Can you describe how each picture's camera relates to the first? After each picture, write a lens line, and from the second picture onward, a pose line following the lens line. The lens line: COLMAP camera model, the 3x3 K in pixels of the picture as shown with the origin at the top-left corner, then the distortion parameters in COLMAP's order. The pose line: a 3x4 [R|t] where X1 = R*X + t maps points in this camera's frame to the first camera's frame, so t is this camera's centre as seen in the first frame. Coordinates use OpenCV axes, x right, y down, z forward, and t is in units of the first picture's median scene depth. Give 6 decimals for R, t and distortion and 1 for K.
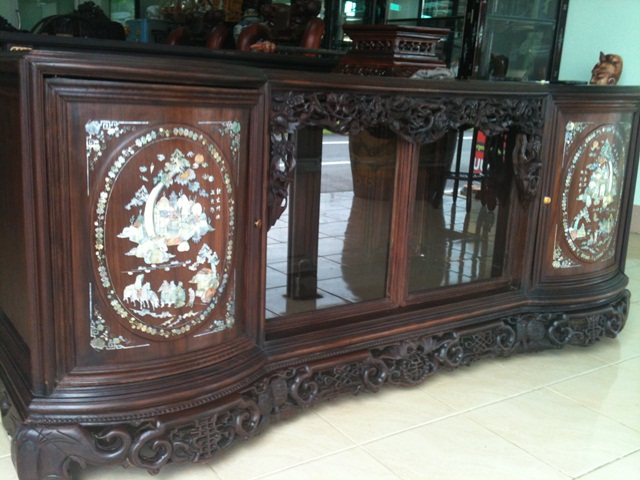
lens RADIAL K [[681.2, 0, 320.0], [0, 681.2, 240.0], [0, 0, 1]] dist [0.120565, -0.231571]
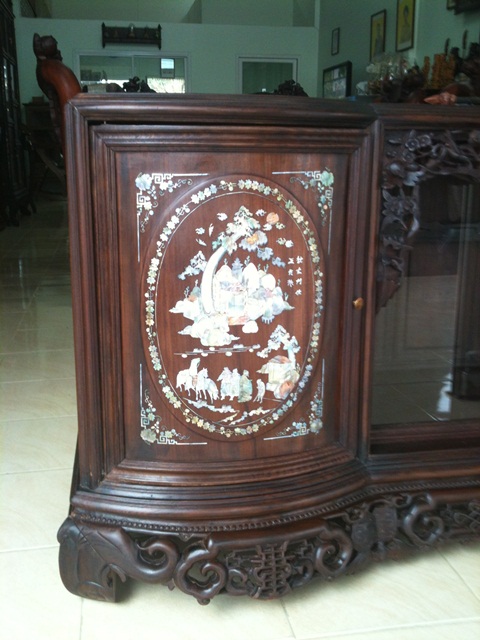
lens RADIAL K [[681.2, 0, 235.2], [0, 681.2, 307.1], [0, 0, 1]] dist [0.120565, -0.231571]
pose [[0.905991, 0.040527, -0.421353, 0.123329], [-0.048600, 0.998783, -0.008435, -0.006636], [0.420498, 0.028120, 0.906858, 0.262388]]
